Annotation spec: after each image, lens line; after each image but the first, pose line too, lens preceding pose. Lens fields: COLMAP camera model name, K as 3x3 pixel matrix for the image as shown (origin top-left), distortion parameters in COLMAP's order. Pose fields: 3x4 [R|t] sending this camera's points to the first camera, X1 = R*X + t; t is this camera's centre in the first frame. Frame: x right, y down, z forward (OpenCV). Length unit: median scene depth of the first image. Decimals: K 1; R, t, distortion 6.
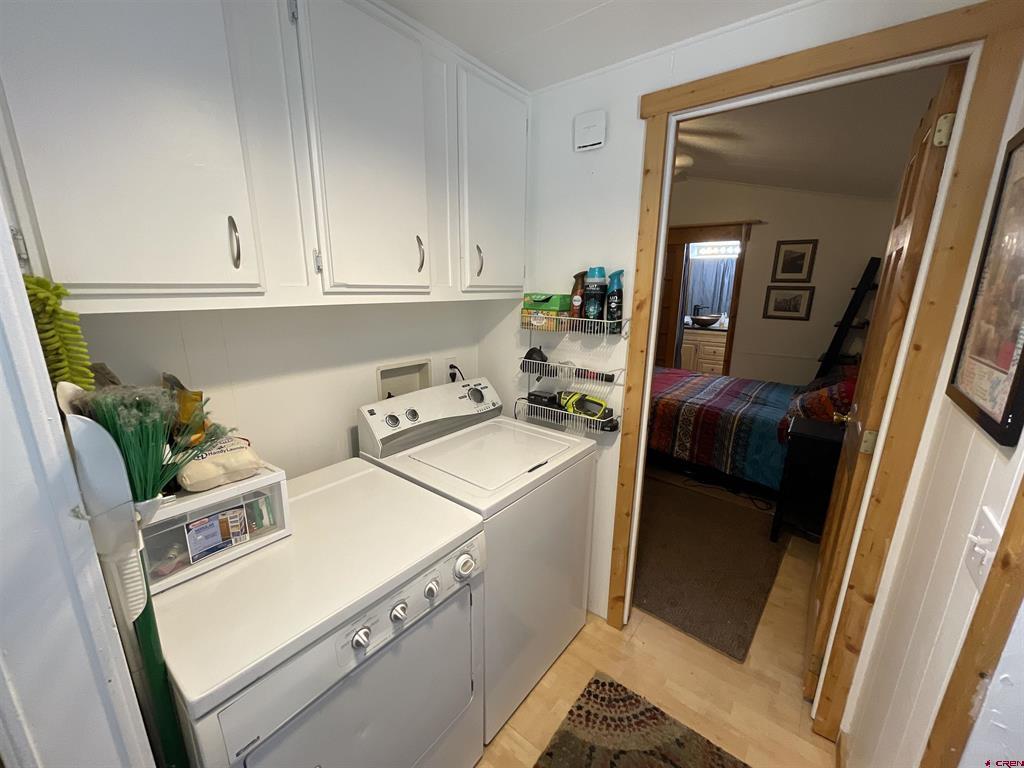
lens RADIAL K [[406.6, 0, 512.0], [0, 406.6, 384.0], [0, 0, 1]] dist [-0.019959, 0.000036]
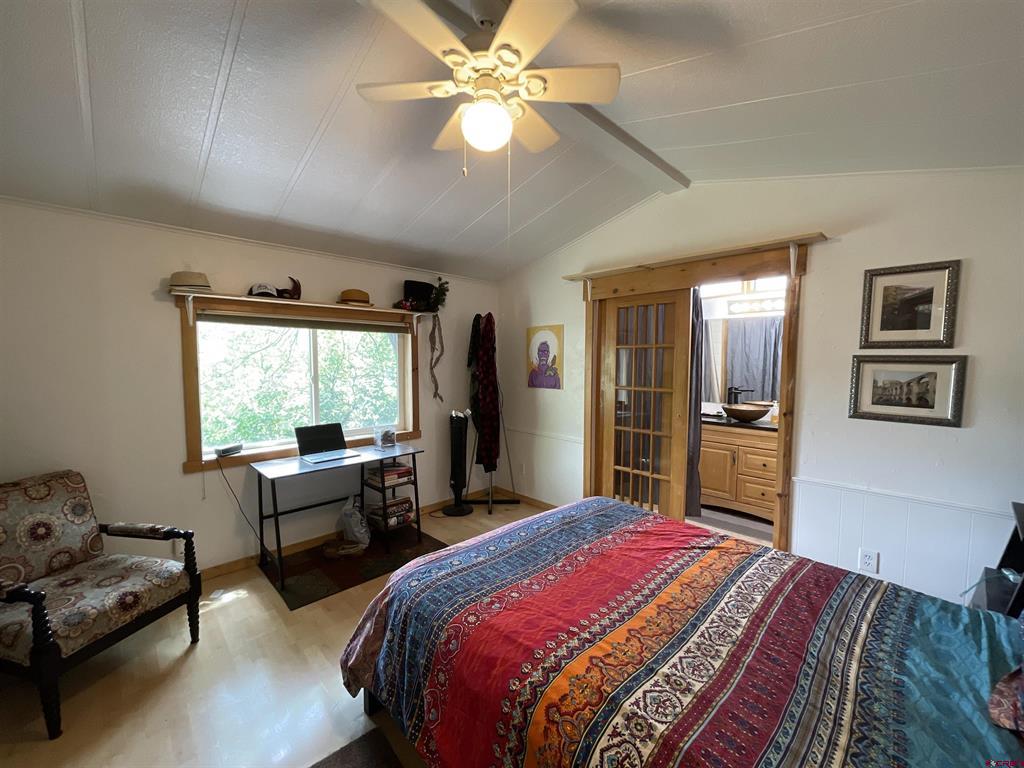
lens RADIAL K [[412.7, 0, 508.8], [0, 412.7, 386.2], [0, 0, 1]] dist [-0.000426, 0.000307]
pose [[0.990865, 0.001599, -0.134848, 0.275855], [-0.025212, 0.984497, -0.173582, -0.105303], [0.132480, 0.175396, 0.975544, 0.444606]]
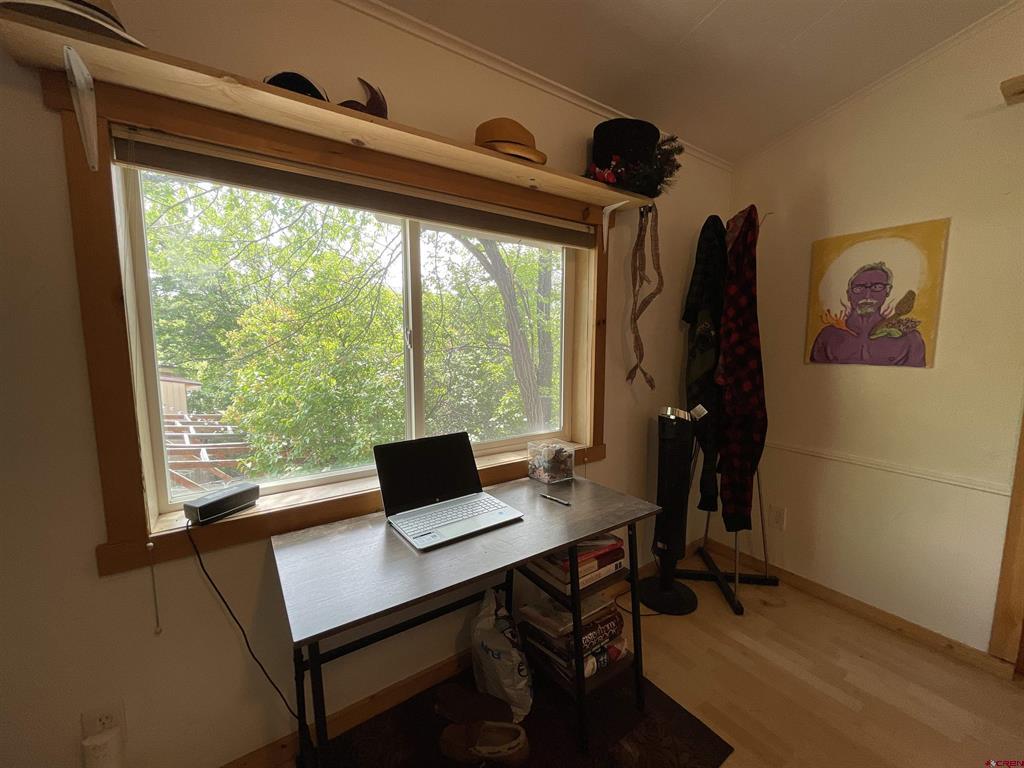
lens RADIAL K [[408.9, 0, 509.8], [0, 408.9, 389.2], [0, 0, 1]] dist [0.000037, 0.000140]
pose [[0.954397, 0.030887, -0.296937, 0.002221], [-0.066166, 0.991782, -0.109502, -0.164350], [0.291114, 0.124155, 0.948598, 0.834749]]
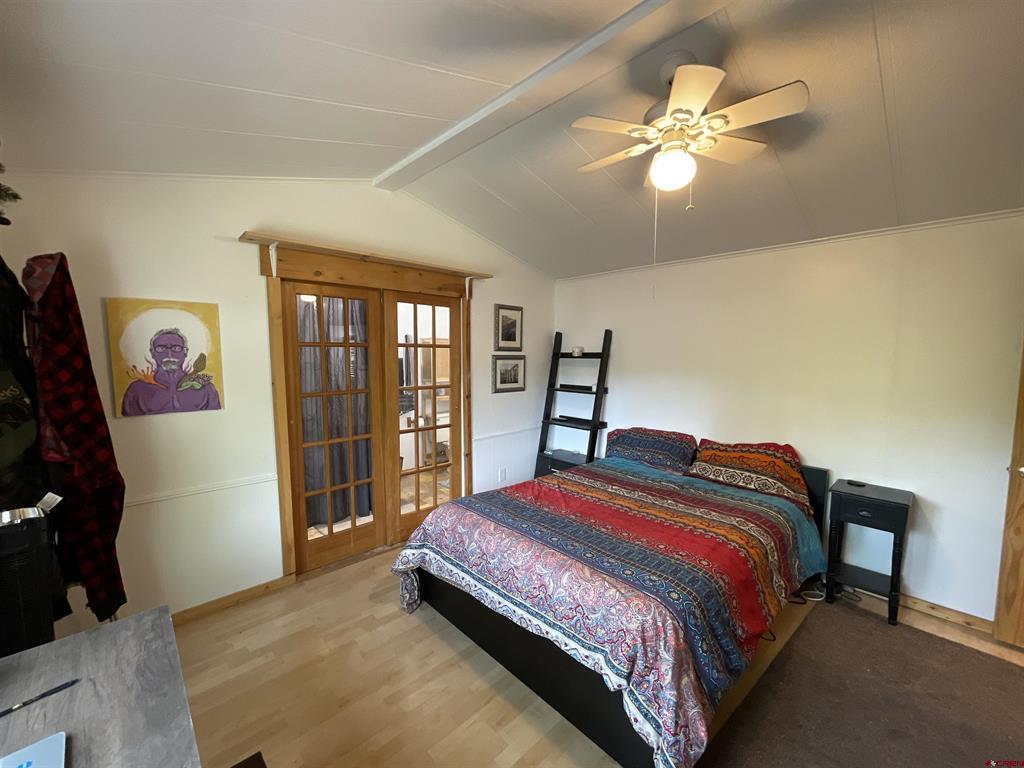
lens RADIAL K [[412.7, 0, 508.8], [0, 412.7, 386.2], [0, 0, 1]] dist [-0.000426, 0.000307]
pose [[0.146200, -0.092636, 0.984908, -0.214351], [0.231664, 0.971127, 0.056952, -0.227007], [-0.961747, 0.219841, 0.163439, 0.858601]]
